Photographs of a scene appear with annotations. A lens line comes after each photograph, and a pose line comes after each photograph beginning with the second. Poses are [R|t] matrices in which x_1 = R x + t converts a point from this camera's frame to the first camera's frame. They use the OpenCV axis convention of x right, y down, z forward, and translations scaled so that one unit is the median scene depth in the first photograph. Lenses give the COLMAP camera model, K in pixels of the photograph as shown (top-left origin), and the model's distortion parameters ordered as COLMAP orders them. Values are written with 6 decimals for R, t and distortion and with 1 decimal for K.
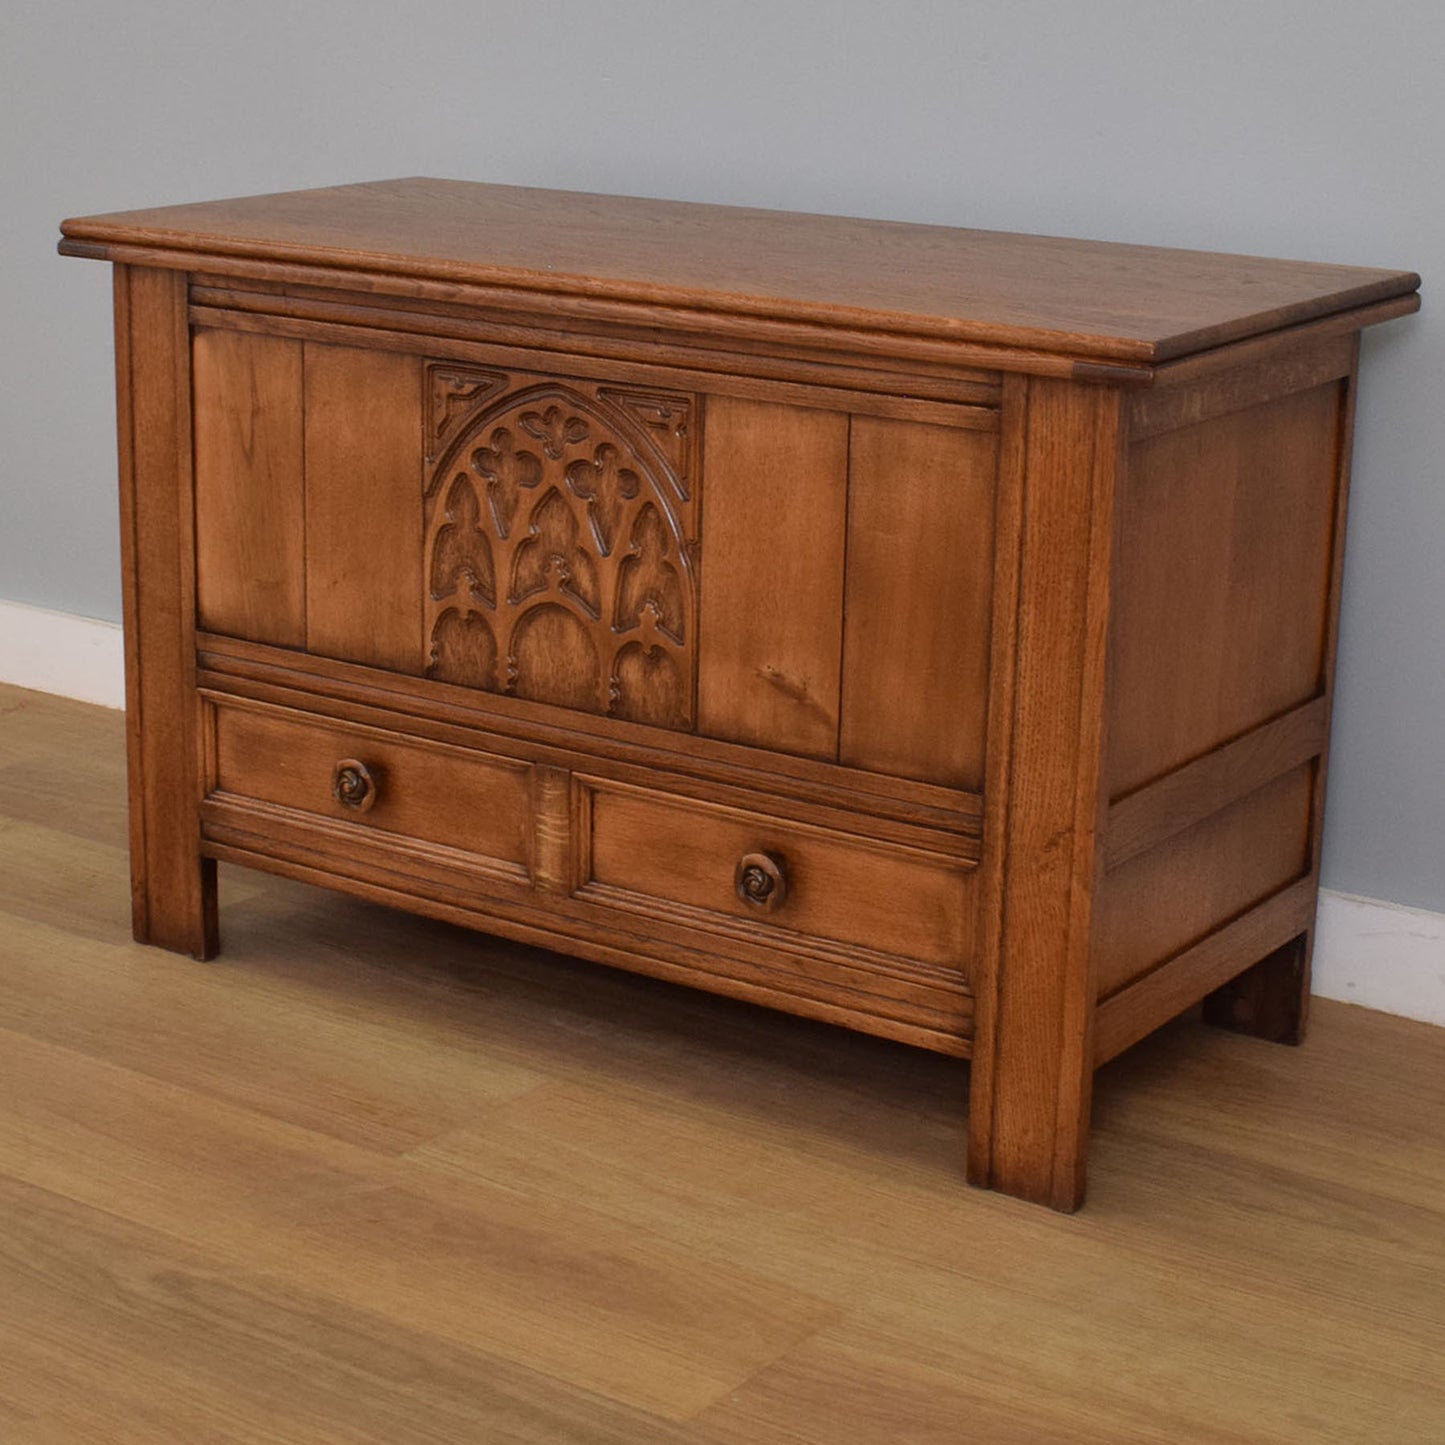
lens RADIAL K [[2992.6, 0, 722.5], [0, 2992.6, 722.5], [0, 0, 1]] dist [-0.056612, -0.270505]
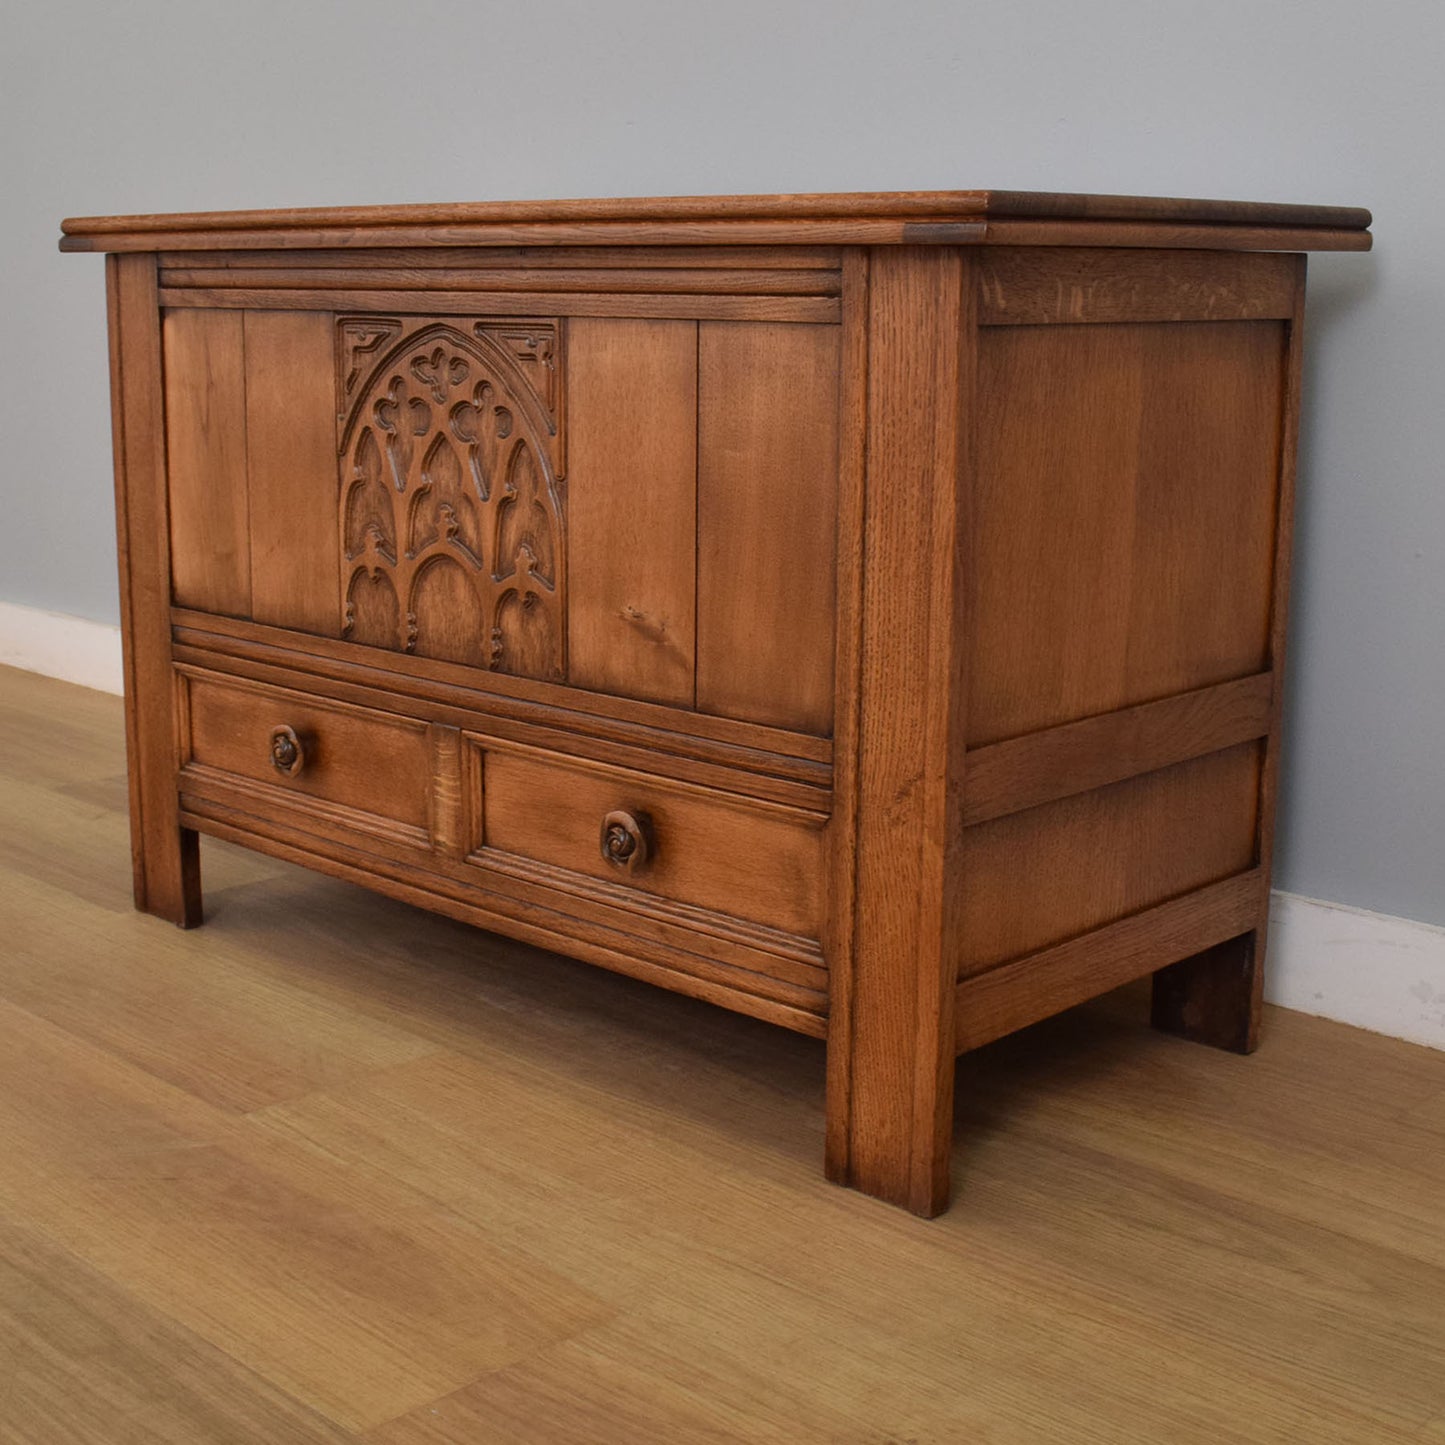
lens RADIAL K [[2114.0, 0, 677.6], [0, 2114.0, 719.6], [0, 0, 1]] dist [-0.083396, -0.051651]
pose [[0.984139, 0.019217, -0.176354, 0.142162], [-0.031216, 0.997363, -0.065521, 0.056956], [0.174630, 0.069987, 0.982144, 0.346194]]
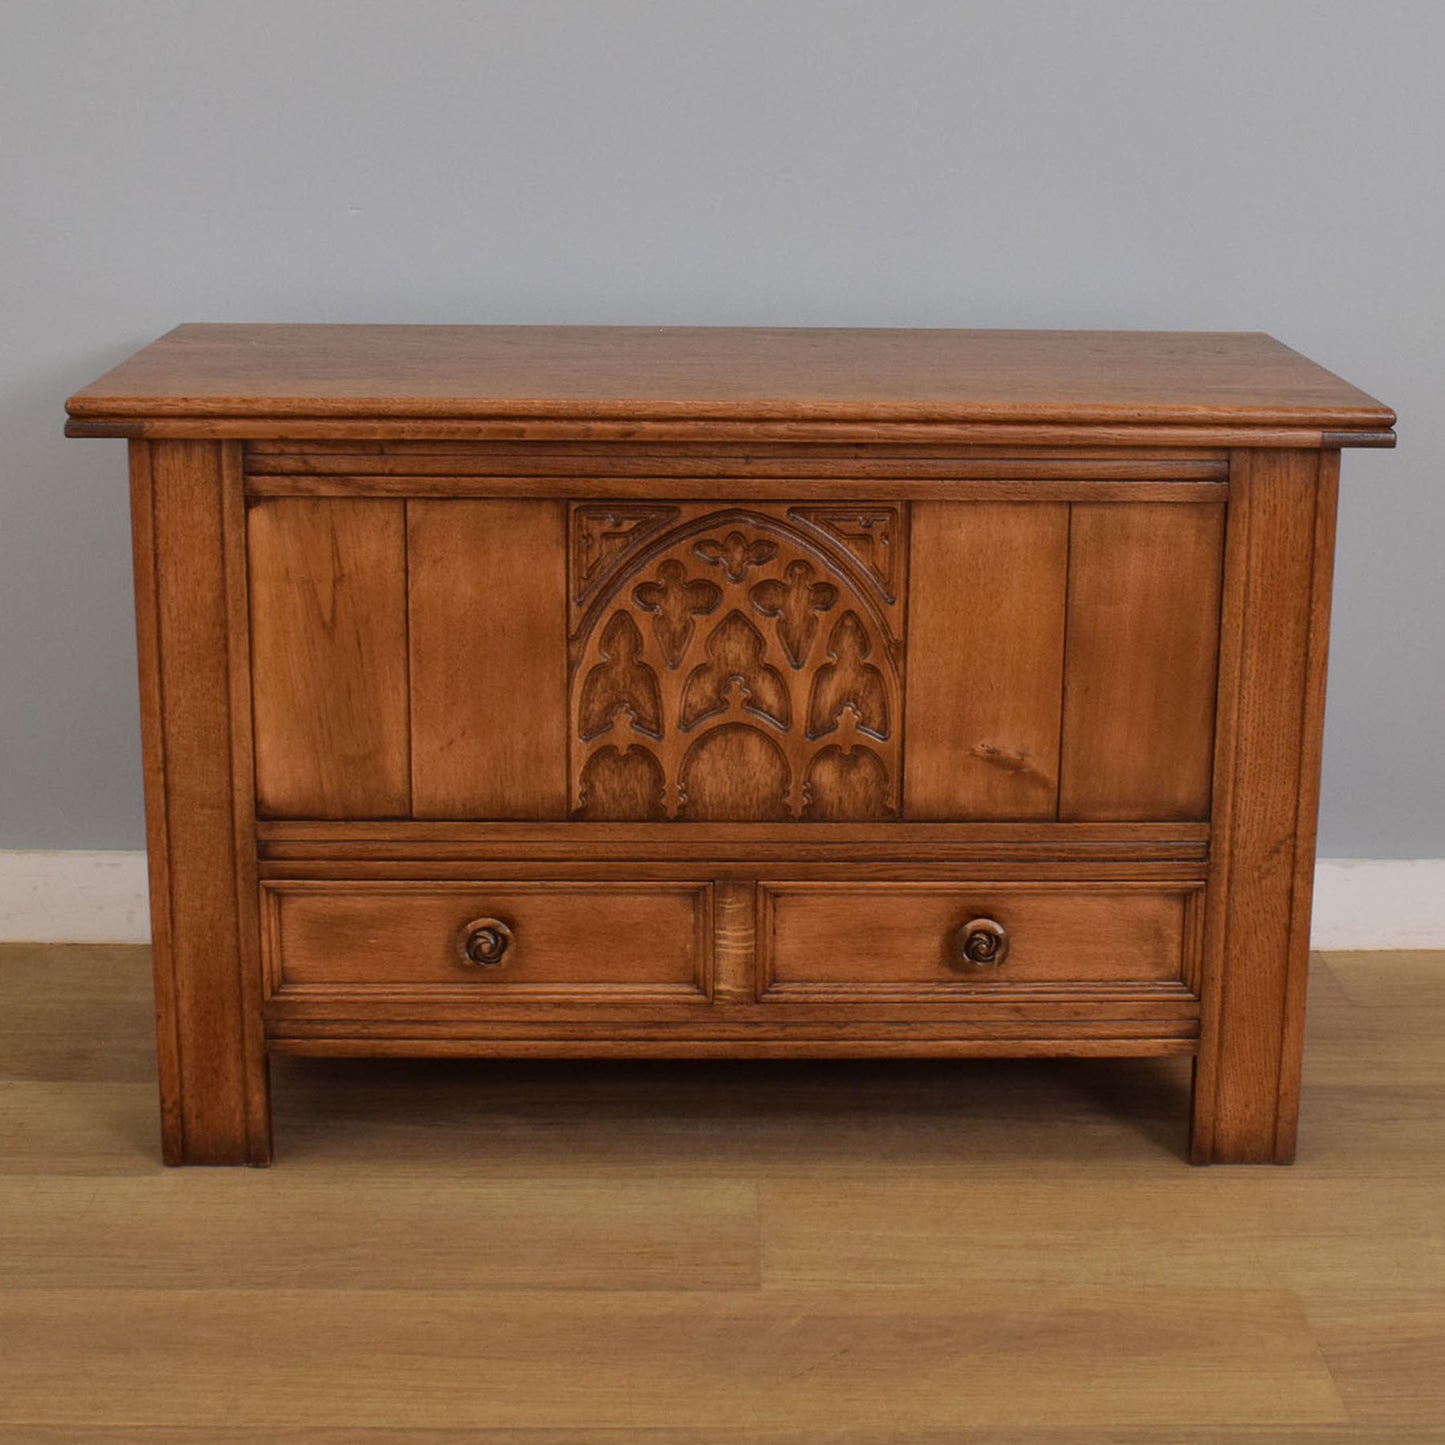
lens RADIAL K [[2620.2, 0, 722.5], [0, 2620.2, 722.5], [0, 0, 1]] dist [-0.055517, -0.157721]
pose [[0.810194, -0.165527, 0.562305, -0.569244], [0.165995, 0.984821, 0.050732, -0.087031], [-0.562167, 0.052237, 0.825372, 0.266023]]
